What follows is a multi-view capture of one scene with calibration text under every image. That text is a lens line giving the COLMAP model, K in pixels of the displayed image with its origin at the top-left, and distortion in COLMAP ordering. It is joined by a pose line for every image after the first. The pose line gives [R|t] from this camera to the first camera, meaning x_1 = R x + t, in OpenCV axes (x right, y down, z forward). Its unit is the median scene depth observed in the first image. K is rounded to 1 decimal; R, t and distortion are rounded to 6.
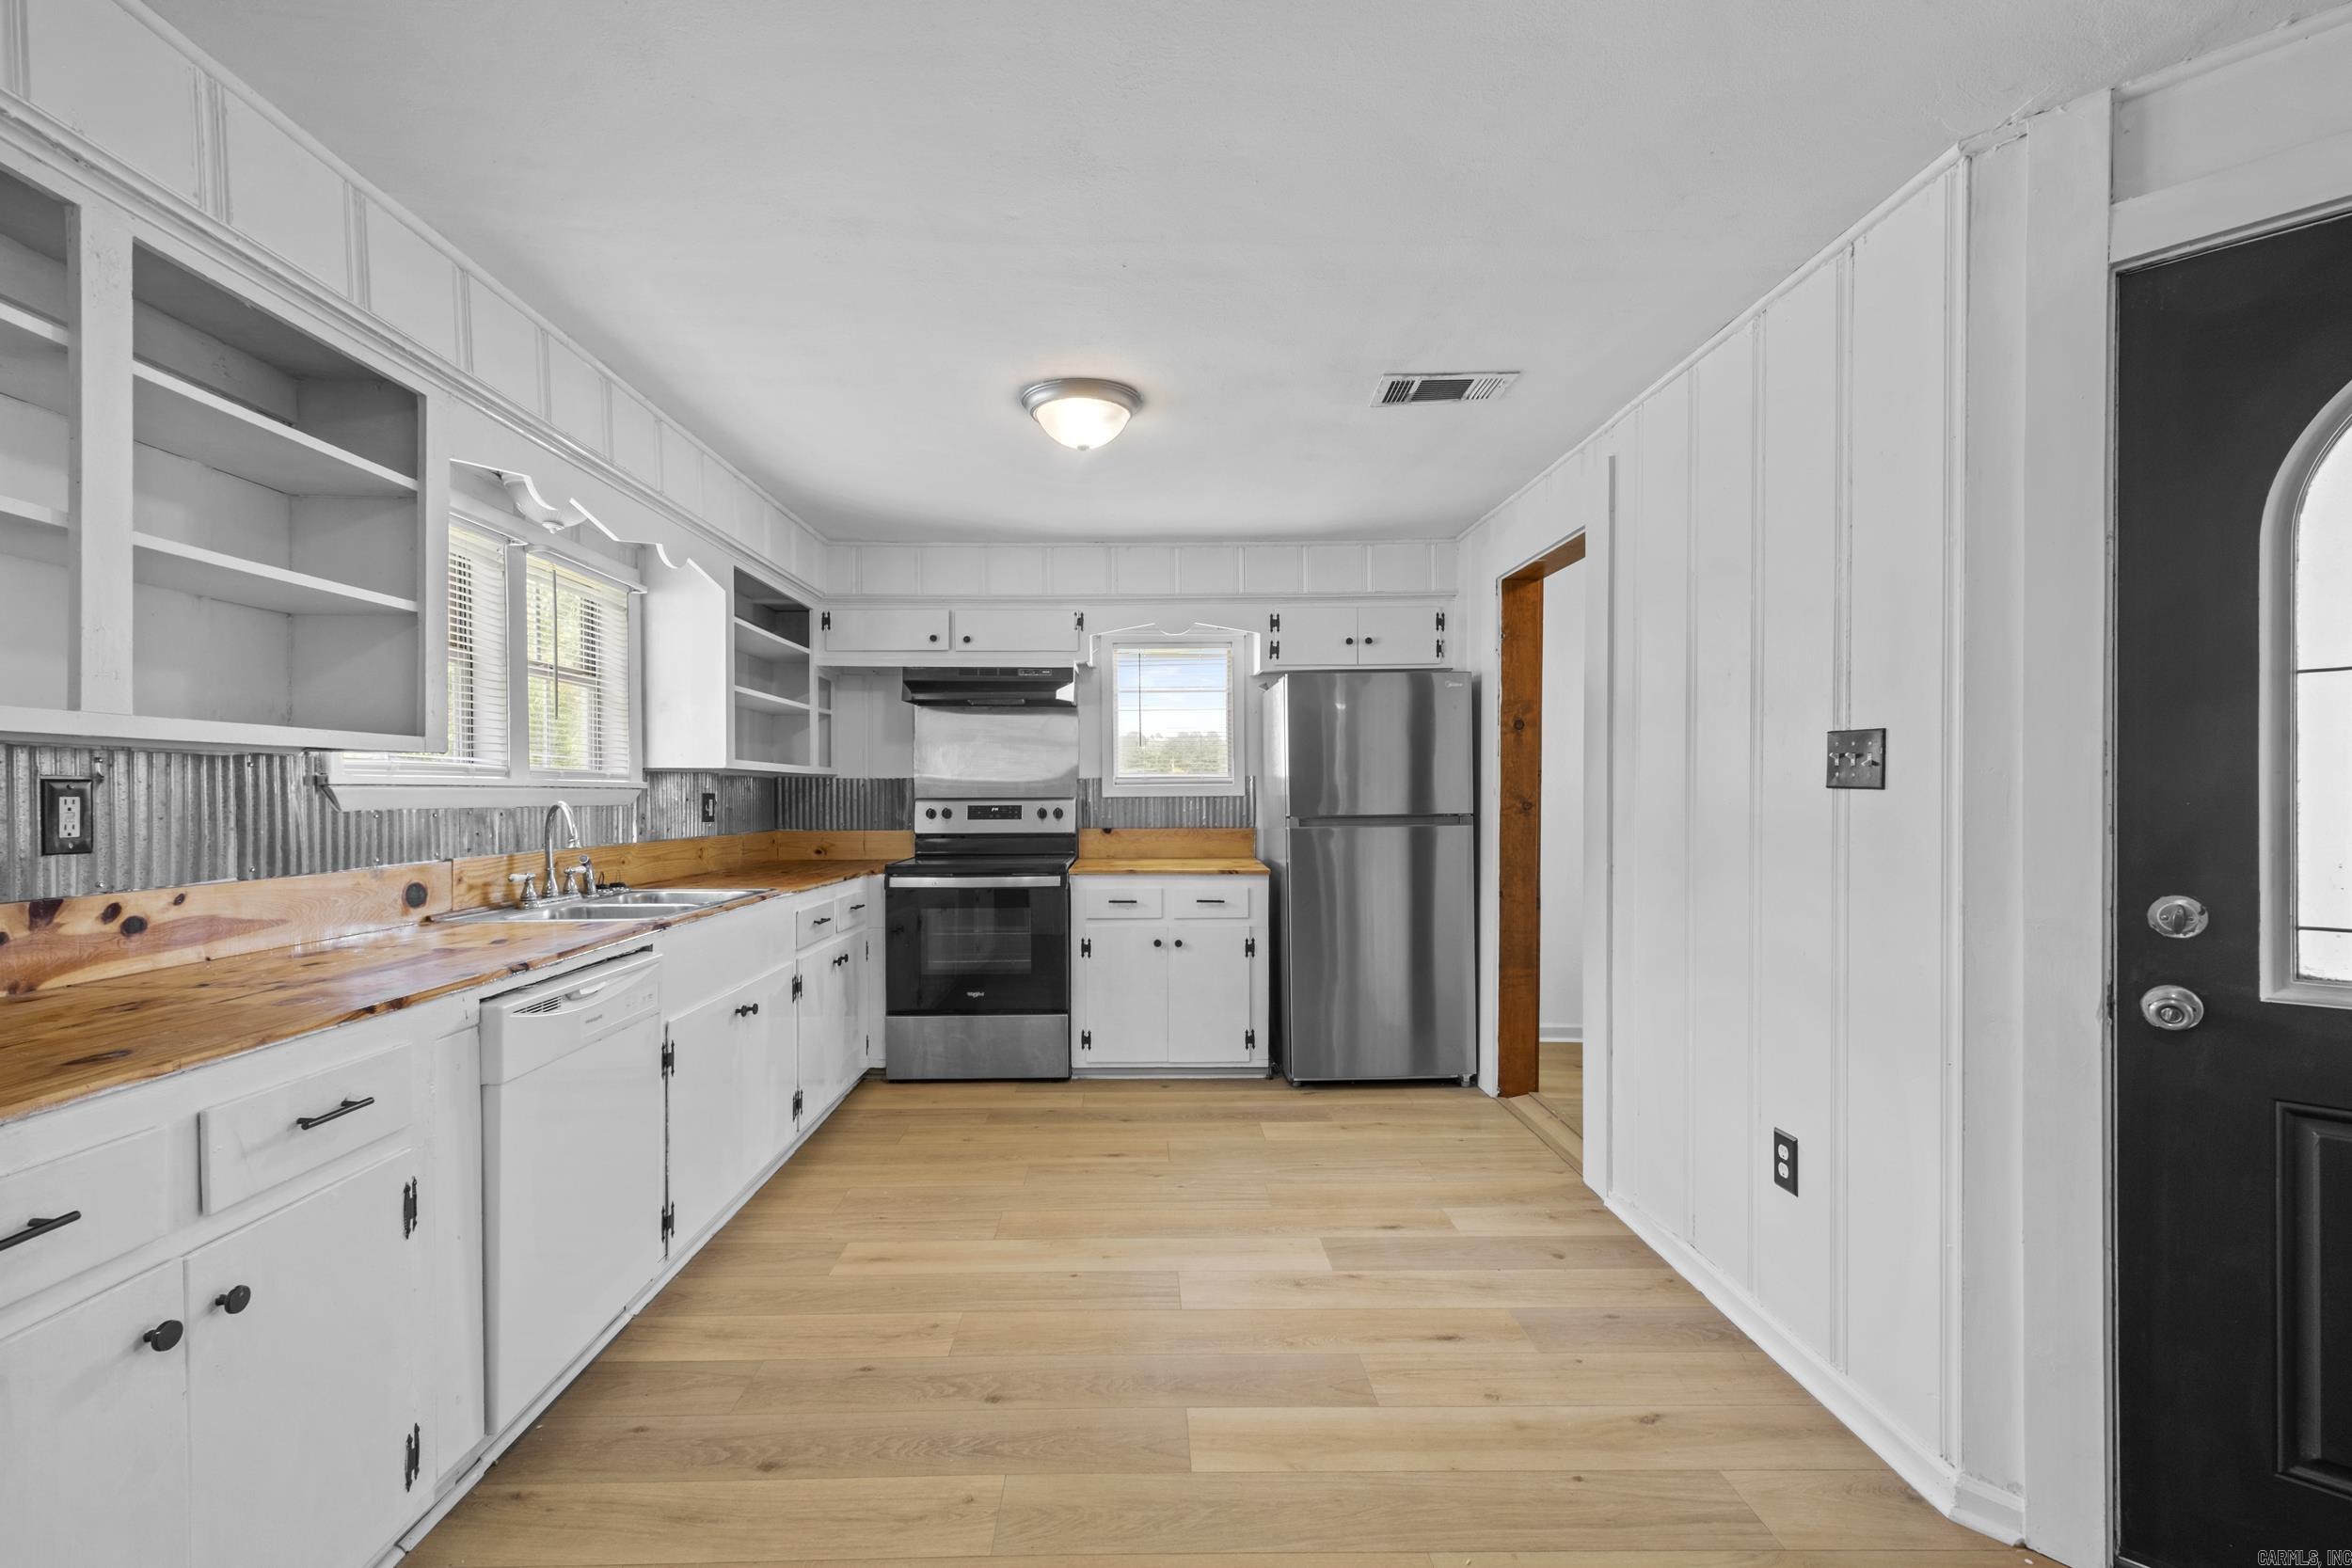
lens RADIAL K [[1026.4, 0, 1153.1], [0, 1026.4, 800.9], [0, 0, 1]] dist [0.006048, 0.000821]
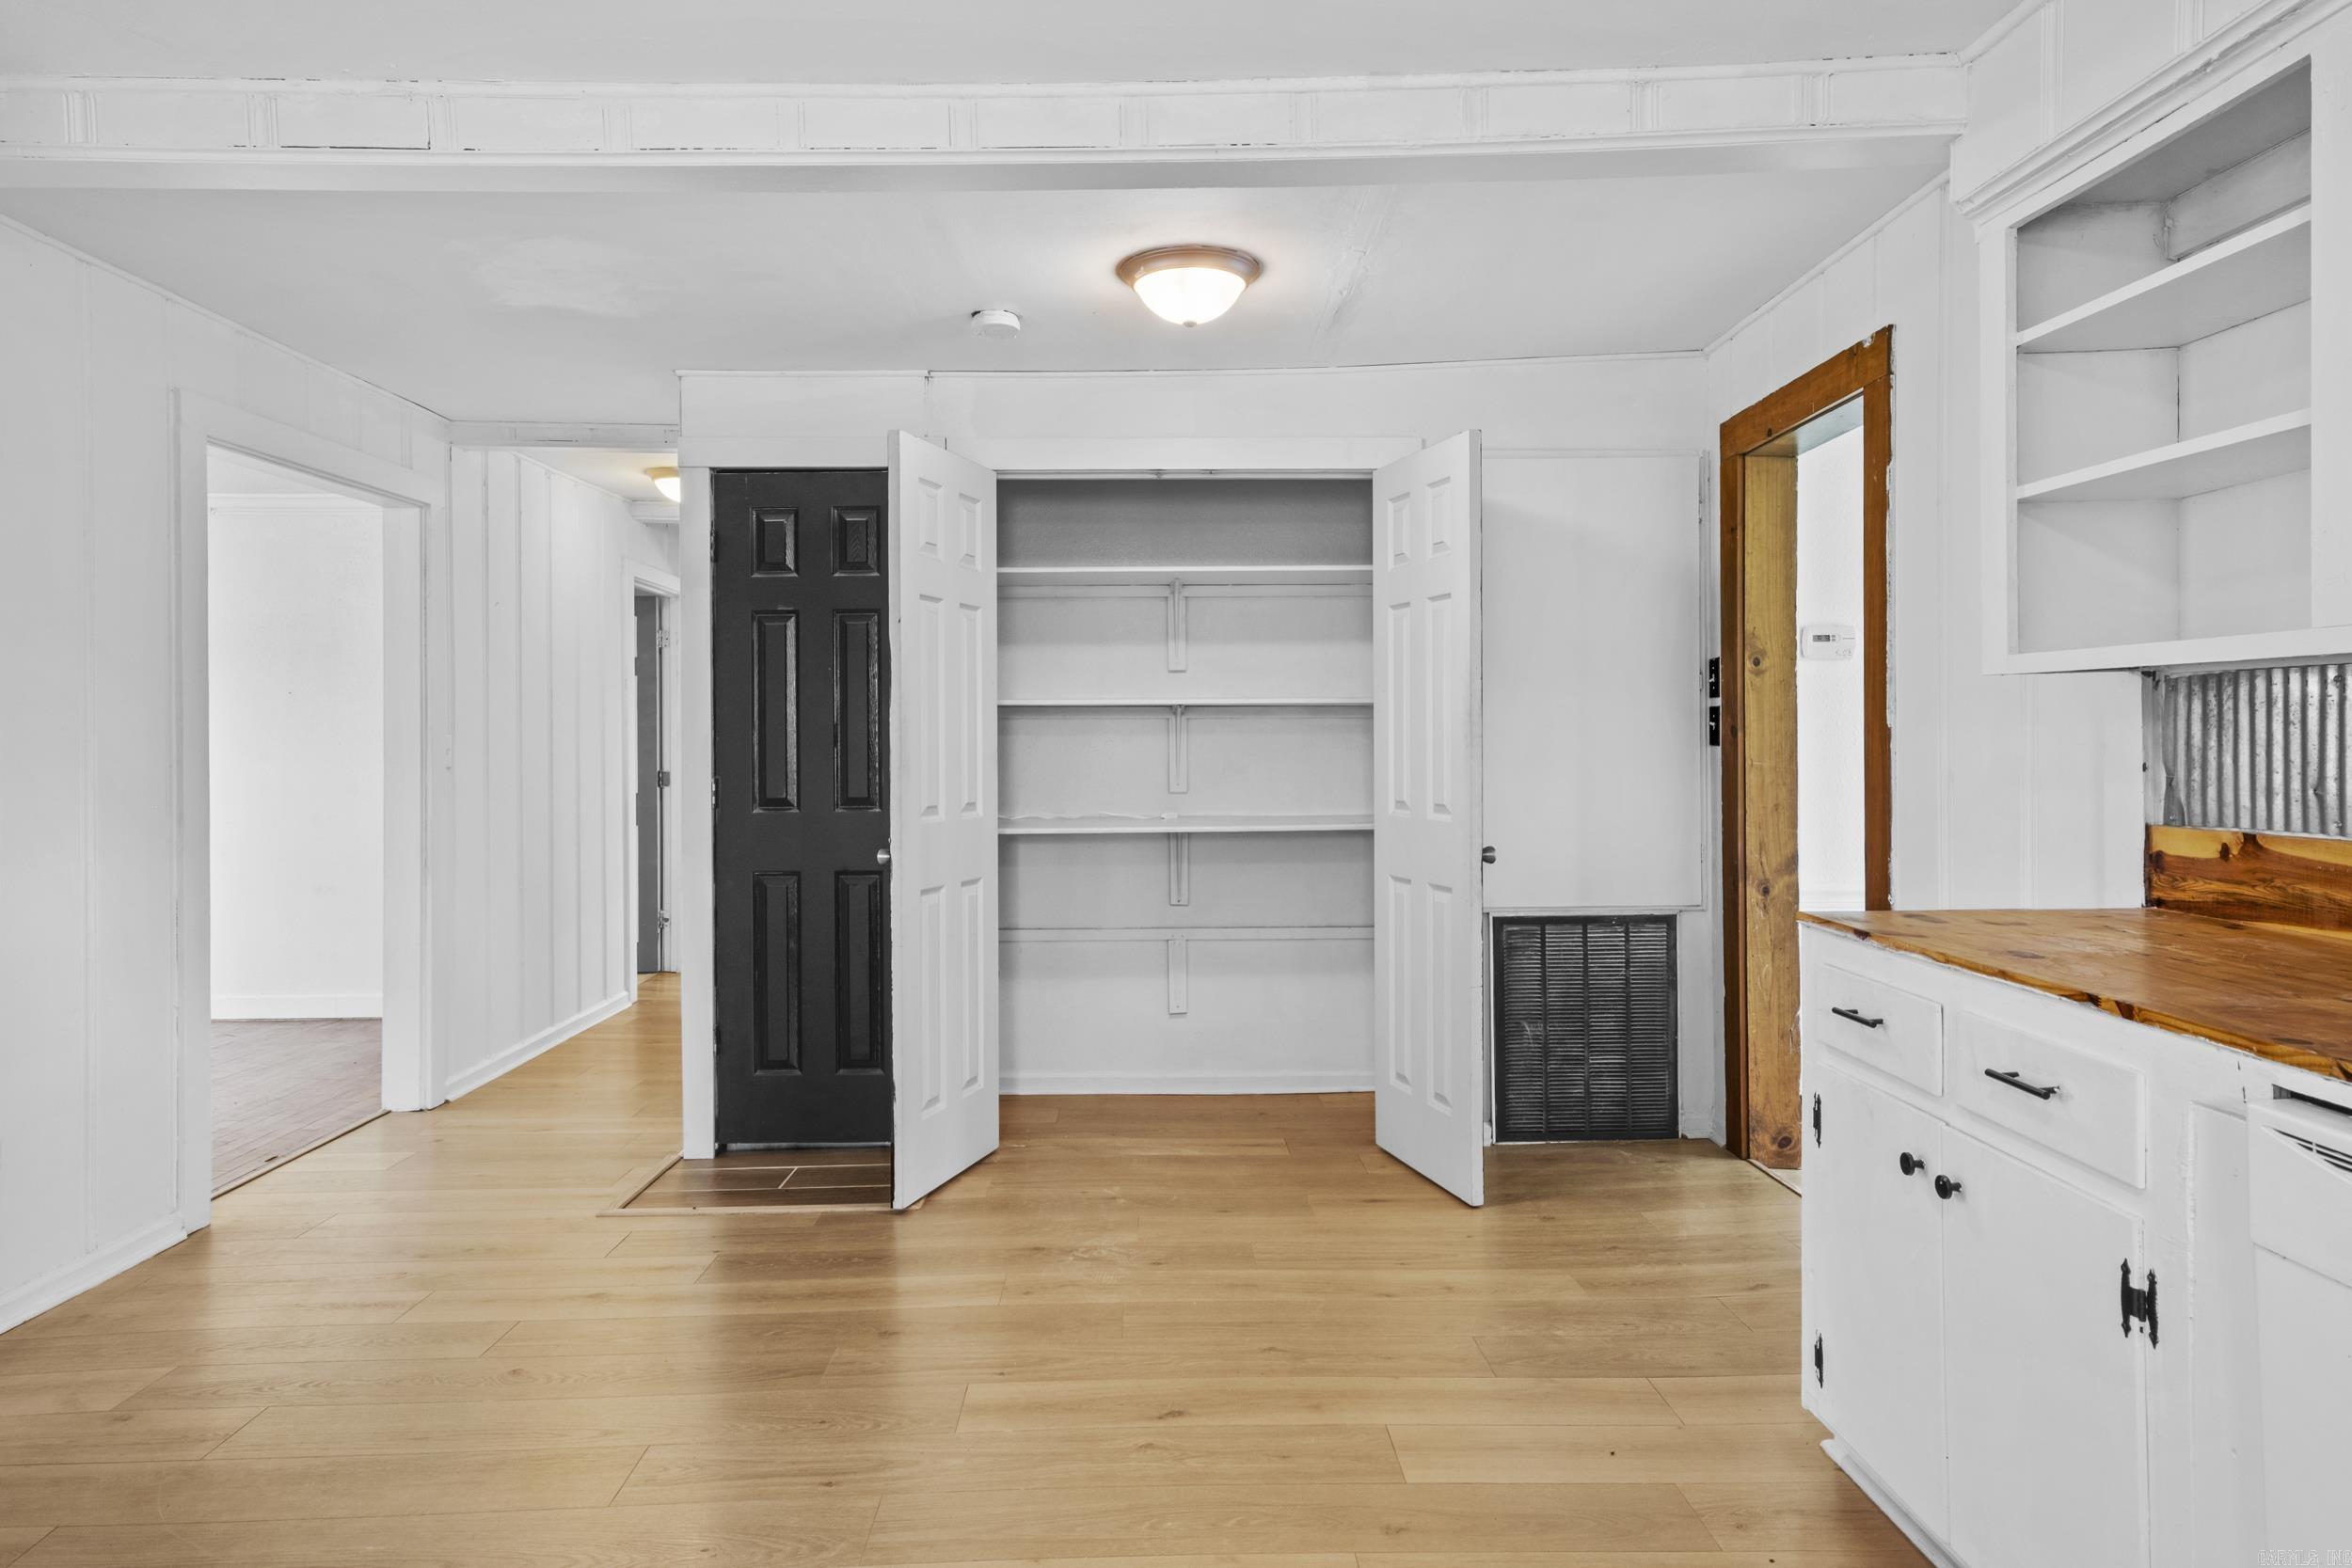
lens RADIAL K [[1428.4, 0, 1172.6], [0, 1428.4, 744.5], [0, 0, 1]] dist [0.028060, 0.004966]
pose [[-0.999881, 0.013988, -0.006512, -0.029522], [0.013891, 0.999795, 0.014721, -0.010245], [0.006716, 0.014629, -0.999870, 1.178979]]
